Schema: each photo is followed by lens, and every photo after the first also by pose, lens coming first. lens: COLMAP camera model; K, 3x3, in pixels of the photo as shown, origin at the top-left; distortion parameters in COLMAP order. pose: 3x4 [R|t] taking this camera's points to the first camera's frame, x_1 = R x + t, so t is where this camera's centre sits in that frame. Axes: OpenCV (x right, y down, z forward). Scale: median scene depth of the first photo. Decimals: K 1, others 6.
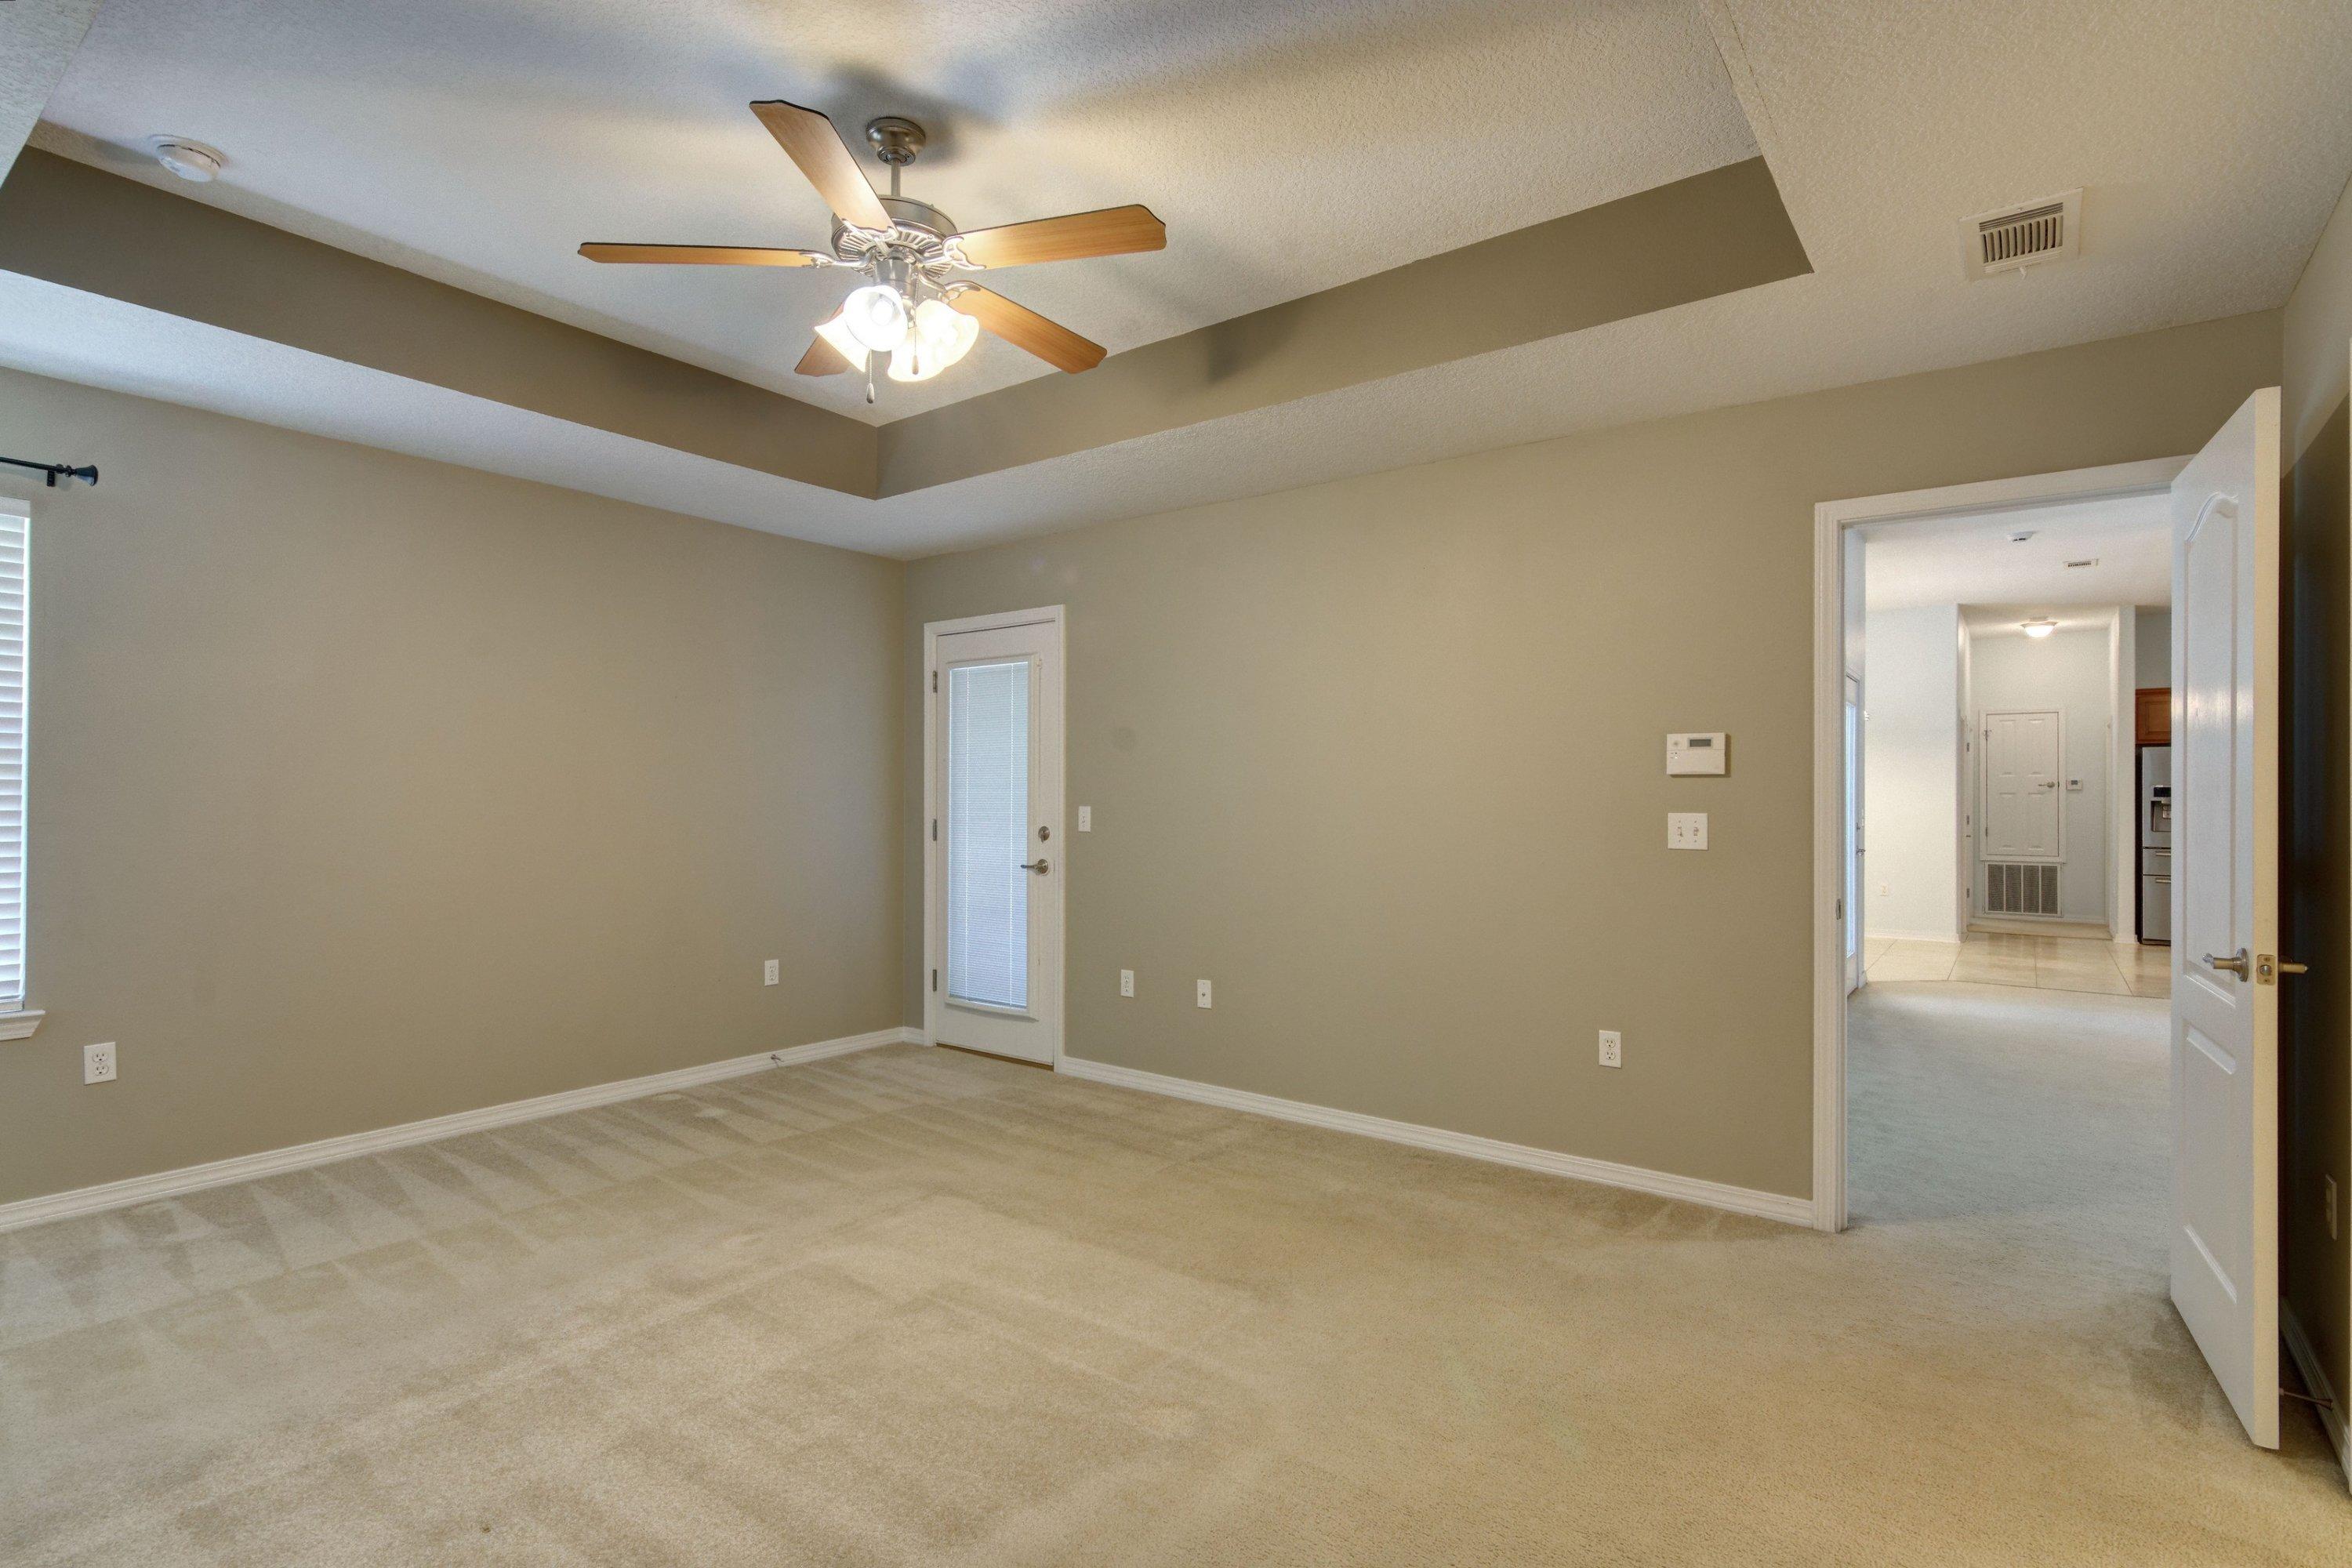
lens RADIAL K [[1108.8, 0, 1176.0], [0, 1108.8, 784.0], [0, 0, 1]] dist [-0.021371, -0.000252]
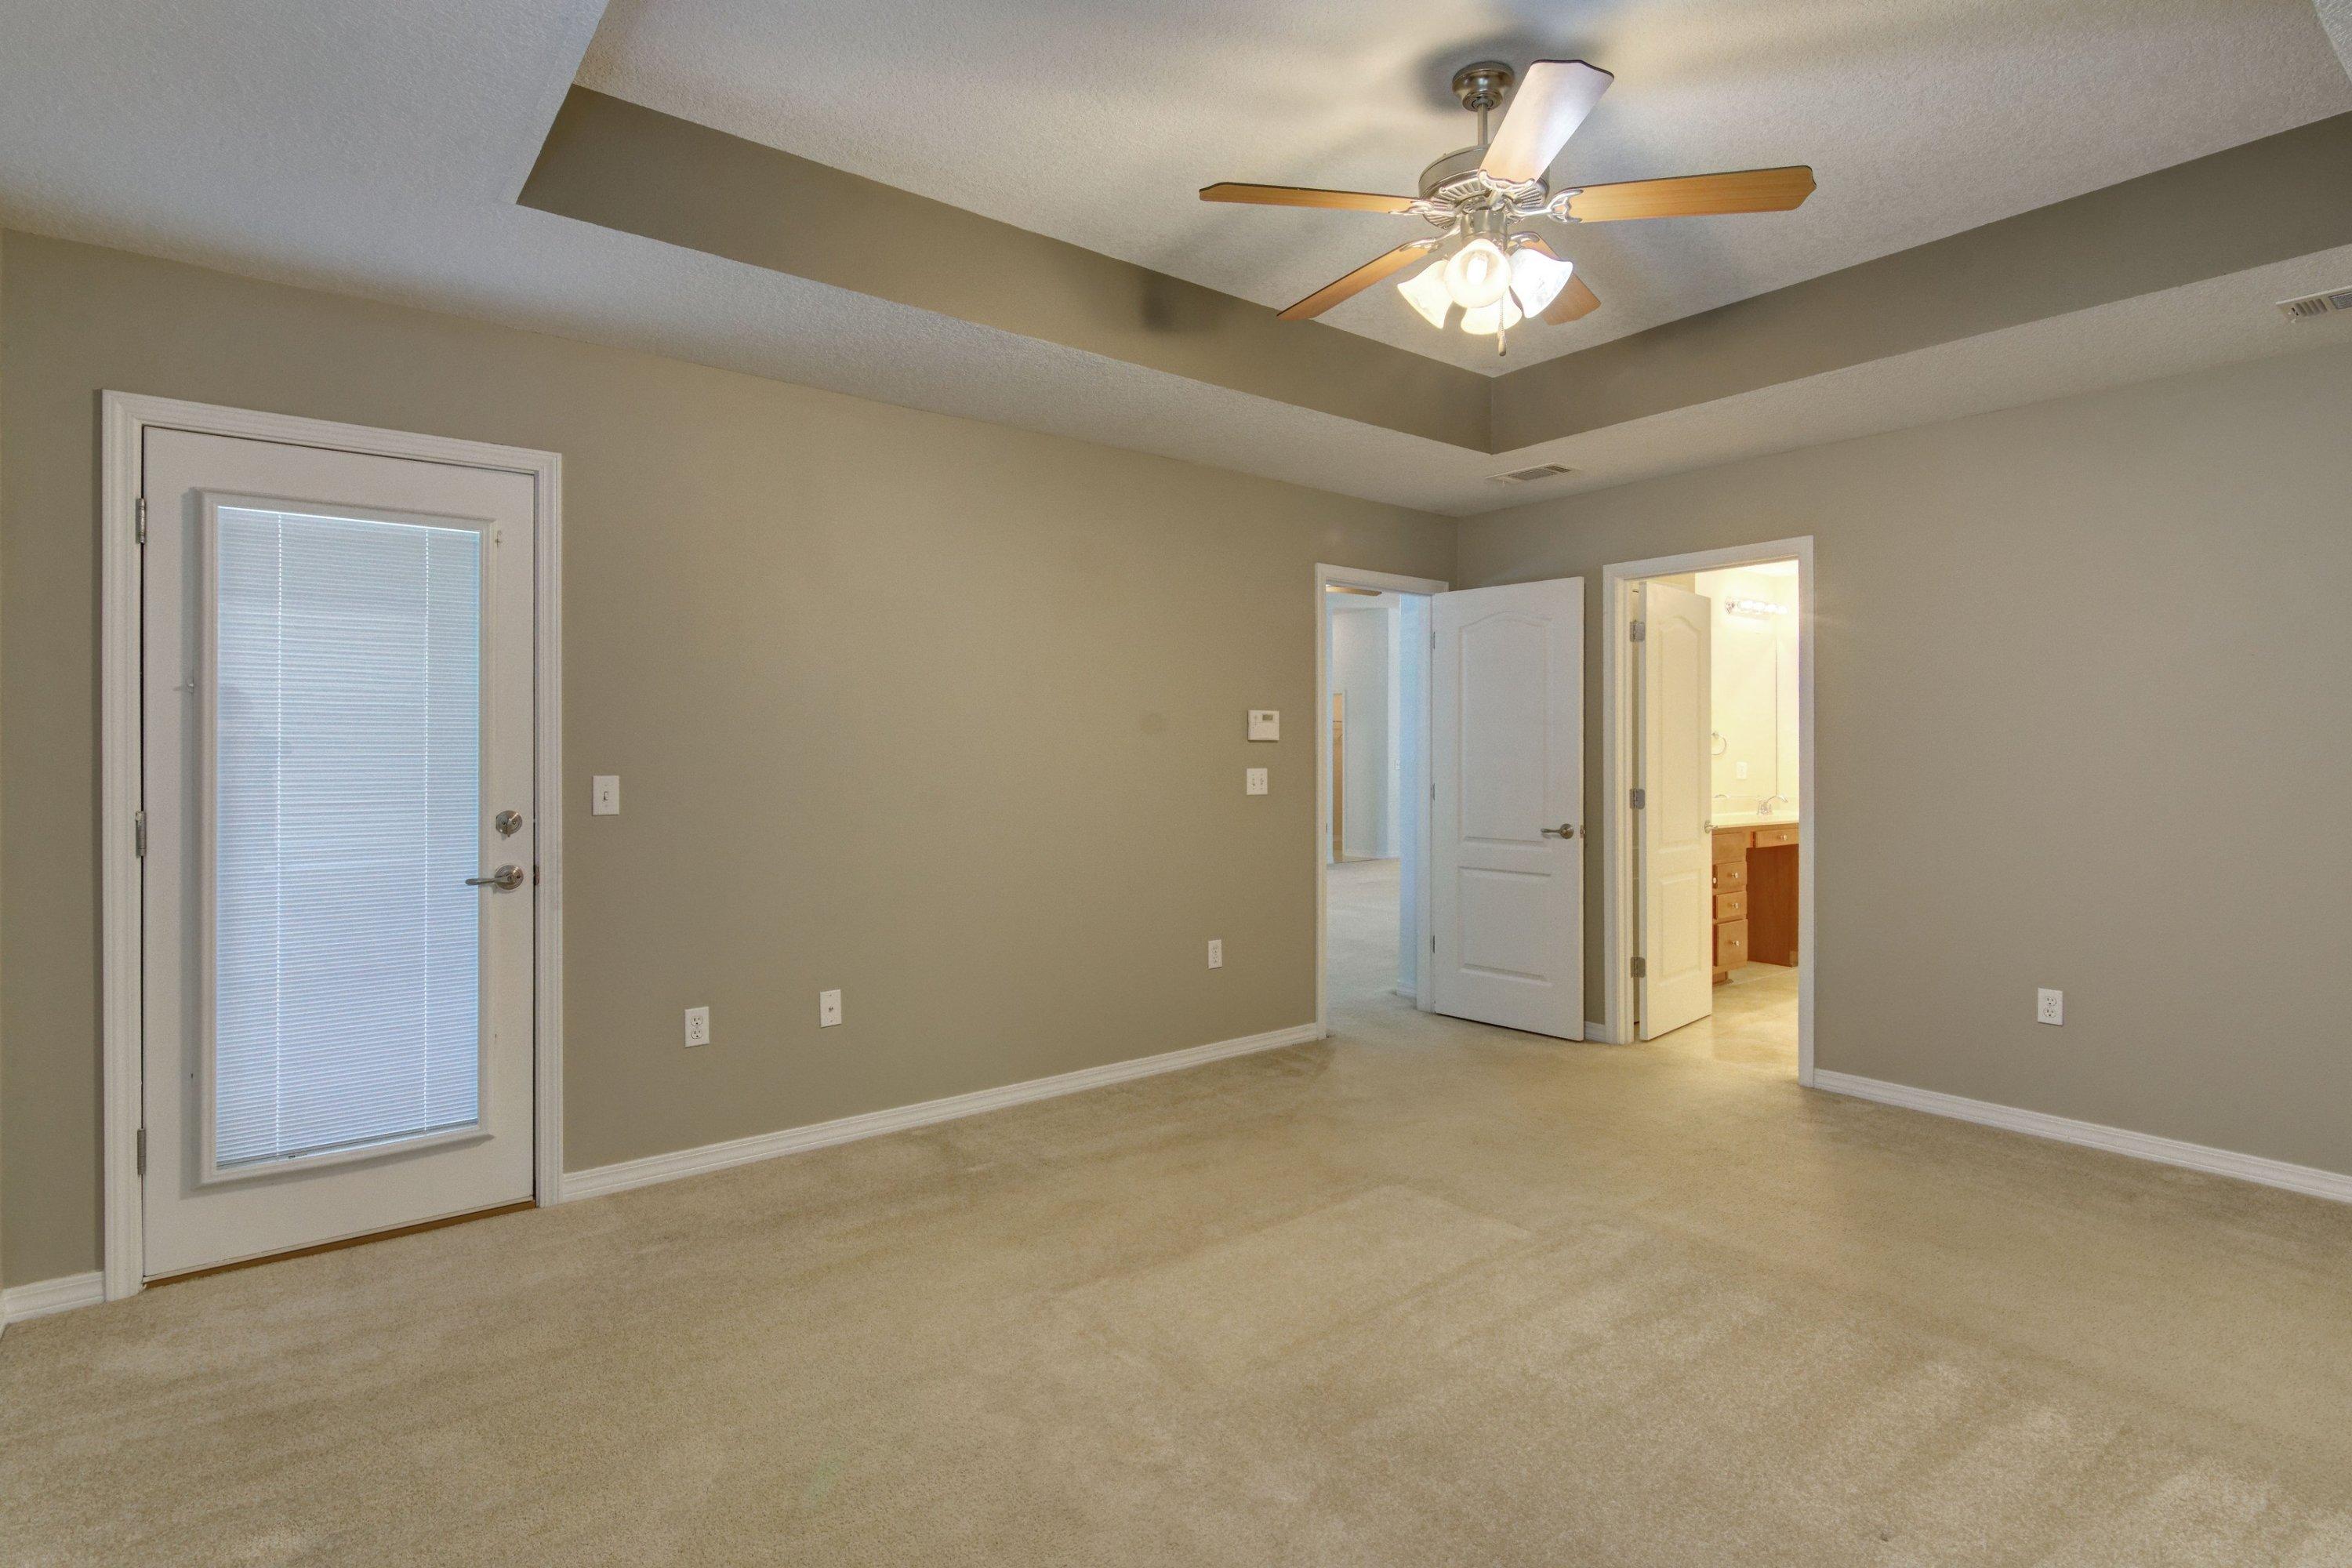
lens RADIAL K [[1177.8, 0, 1184.4], [0, 1177.8, 747.5], [0, 0, 1]] dist [-0.002455, -0.000963]
pose [[0.245671, 0.002559, 0.969350, -0.800147], [-0.007637, 0.999971, -0.000704, 0.001693], [-0.969323, -0.007230, 0.245684, 0.600515]]
